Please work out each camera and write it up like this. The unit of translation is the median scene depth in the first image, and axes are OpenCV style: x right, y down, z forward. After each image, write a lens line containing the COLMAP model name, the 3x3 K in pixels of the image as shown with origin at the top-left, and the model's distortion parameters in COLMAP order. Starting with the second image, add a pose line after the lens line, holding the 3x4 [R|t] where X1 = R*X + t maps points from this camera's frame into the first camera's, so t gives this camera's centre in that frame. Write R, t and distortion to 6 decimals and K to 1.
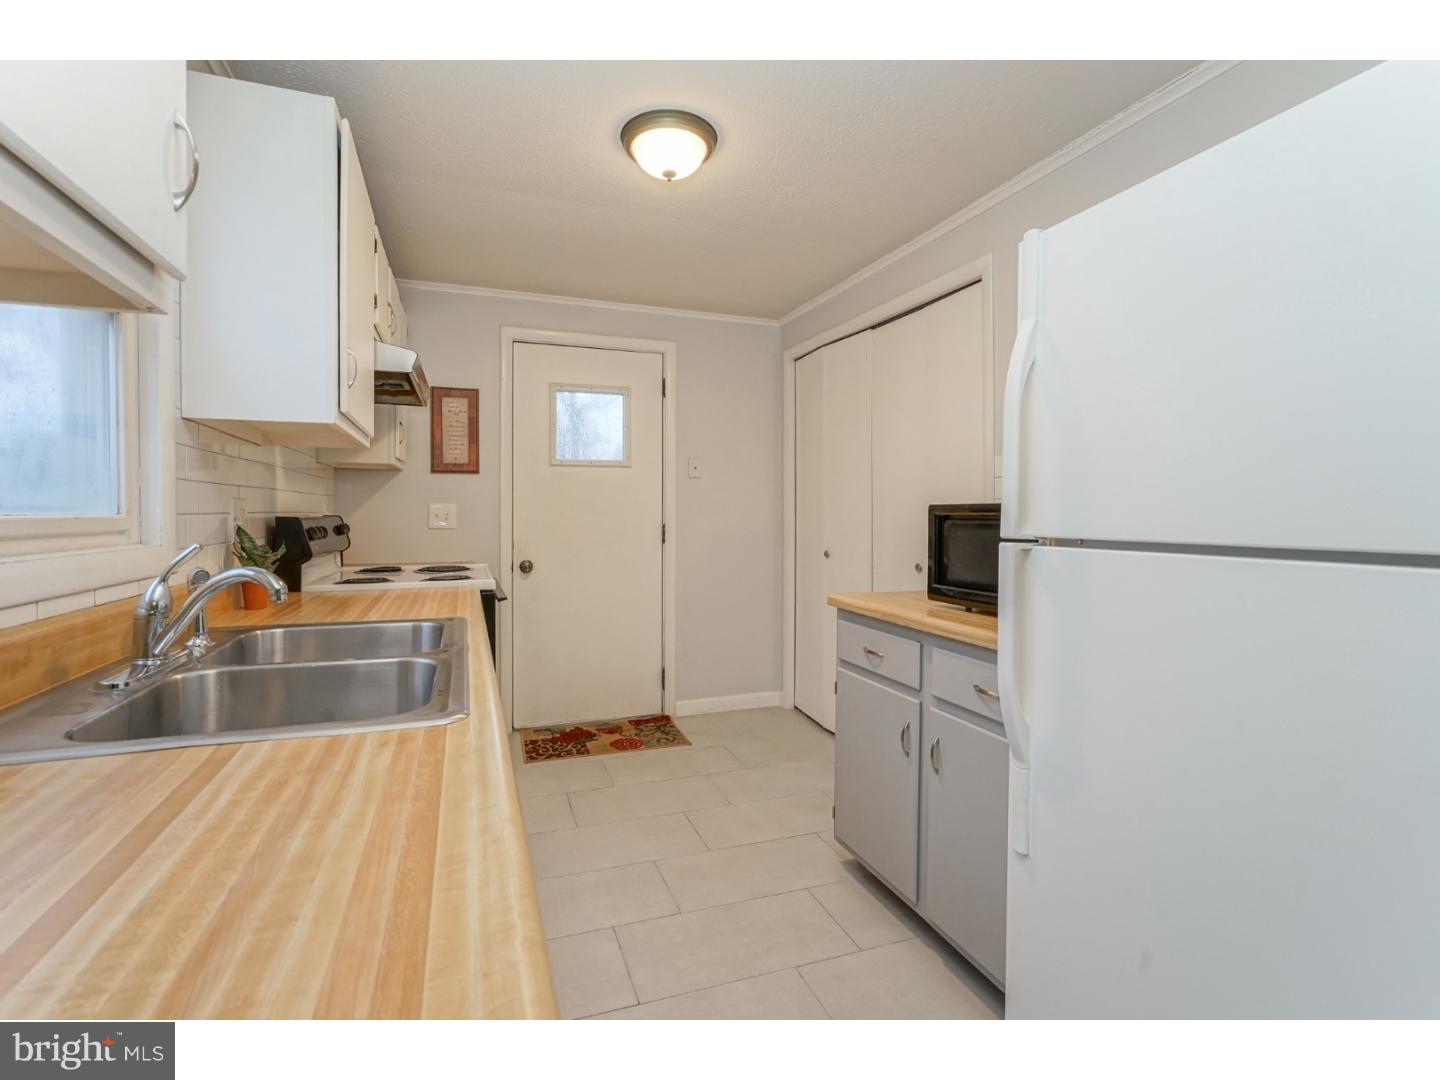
lens RADIAL K [[677.4, 0, 704.5], [0, 677.4, 516.6], [0, 0, 1]] dist [0.000174, 0.000825]
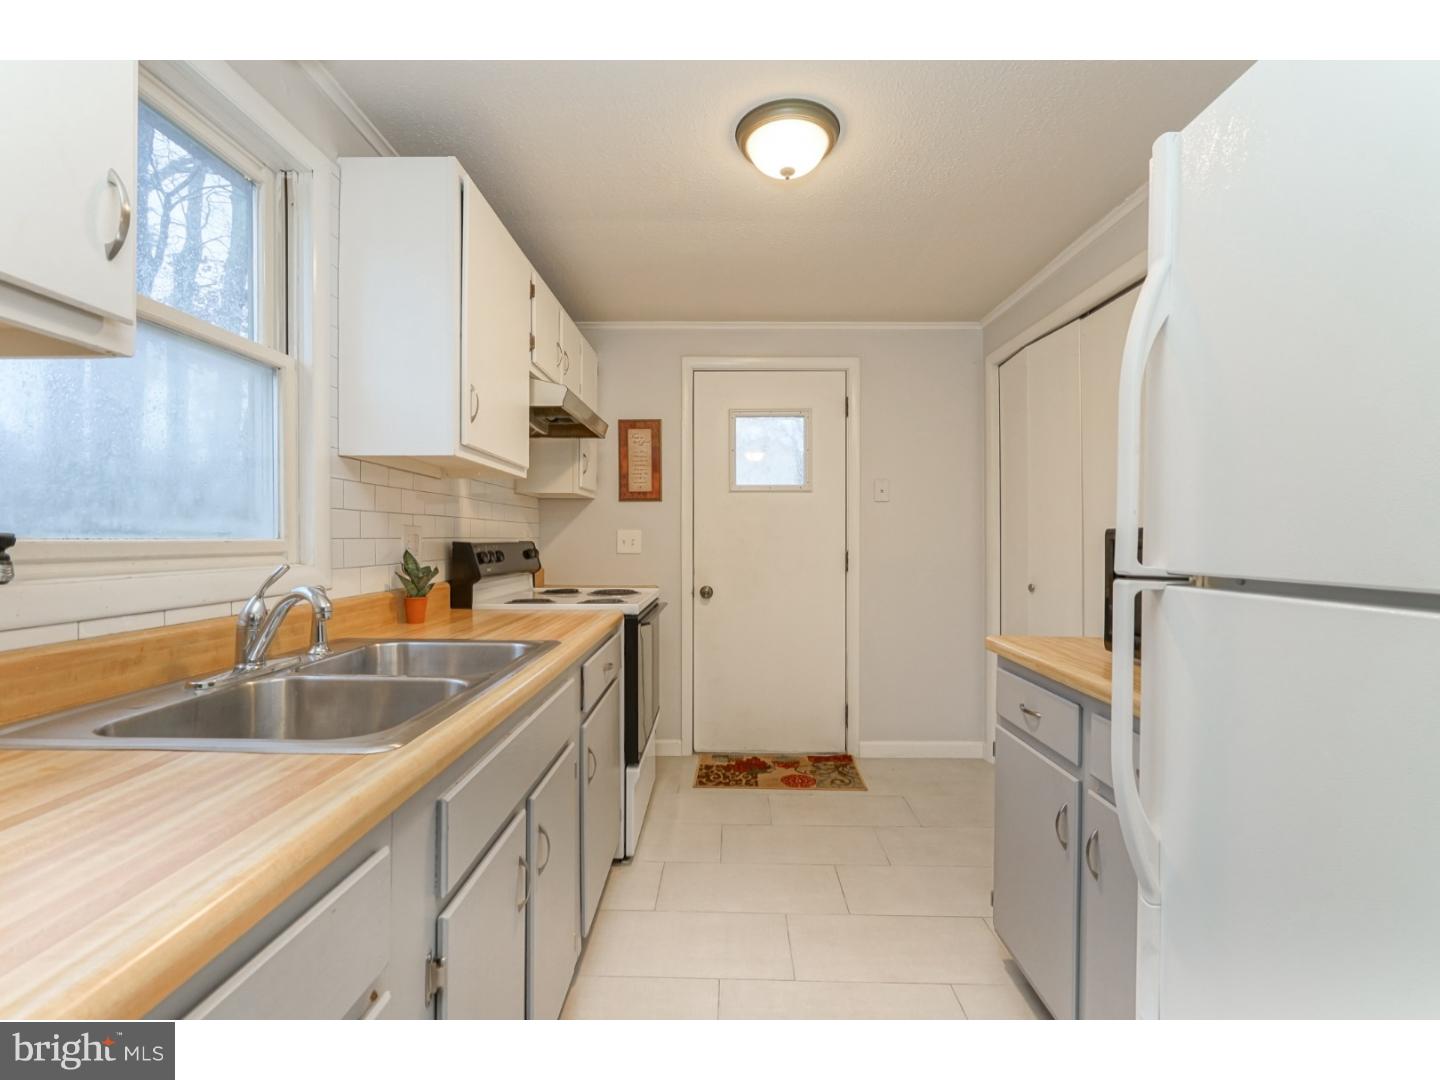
lens RADIAL K [[670.7, 0, 720.0], [0, 670.7, 540.0], [0, 0, 1]] dist [-0.000940, 0.001348]
pose [[0.936520, 0.002621, -0.350606, 0.114173], [-0.004554, 0.999979, -0.004689, 0.000409], [0.350586, 0.005988, 0.936511, 0.072910]]
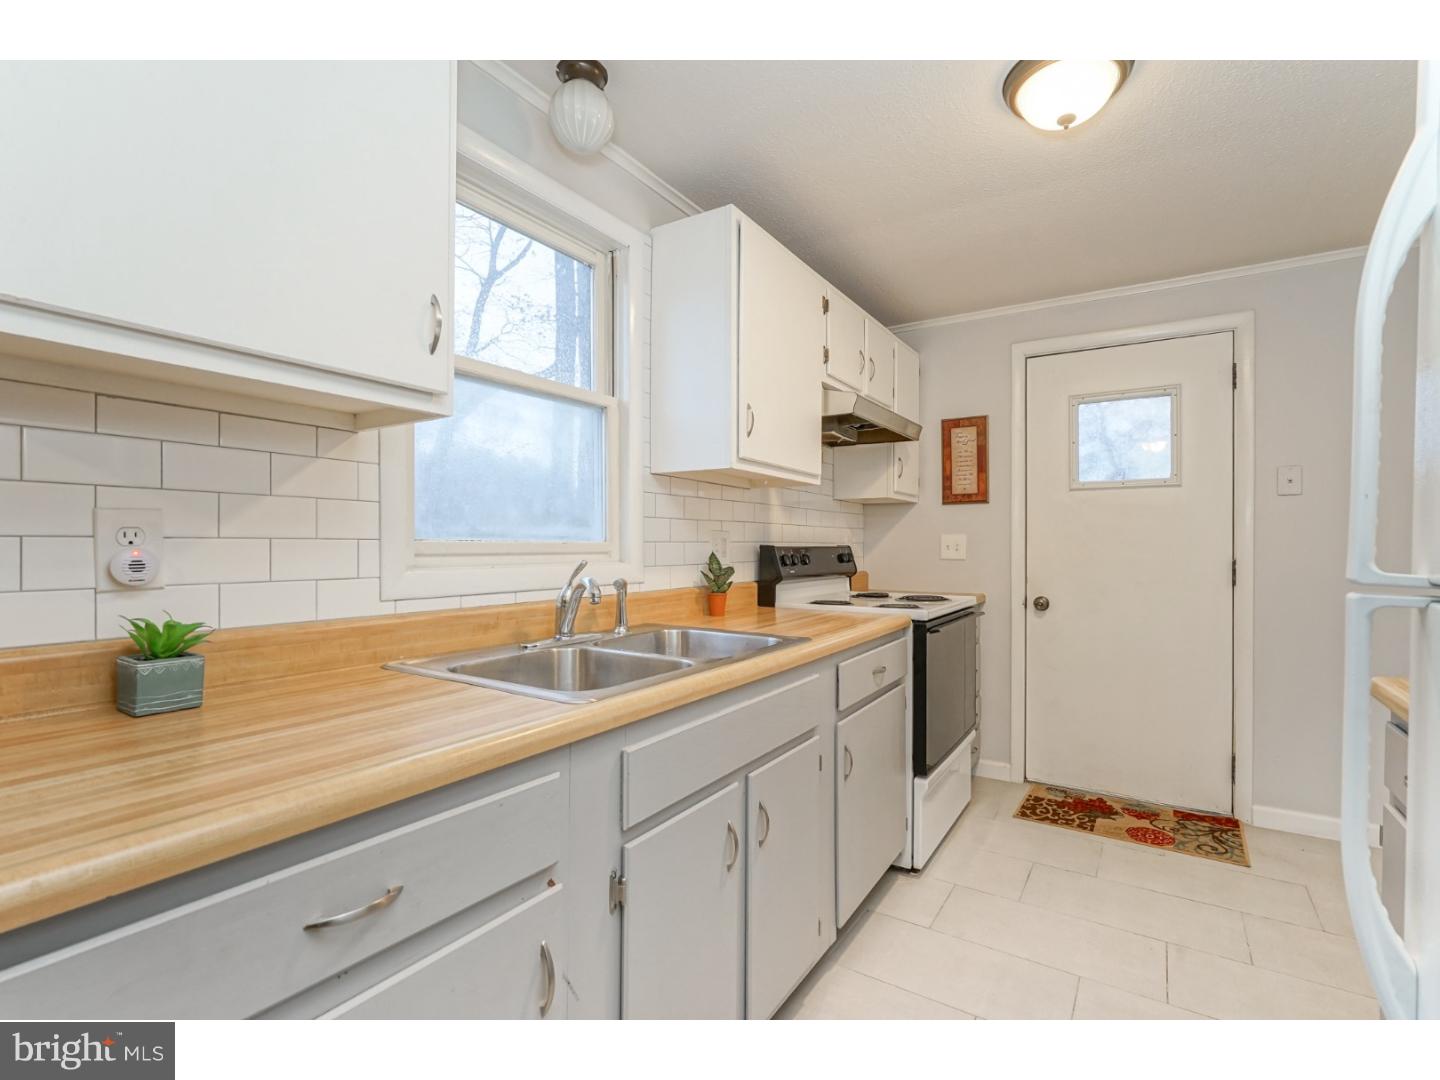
lens RADIAL K [[685.3, 0, 732.2], [0, 685.3, 548.2], [0, 0, 1]] dist [-0.002252, 0.000125]
pose [[0.614046, 0.006956, -0.789239, 0.217497], [-0.009971, 0.999950, 0.001056, 0.003081], [0.789207, 0.007221, 0.614085, 0.121118]]
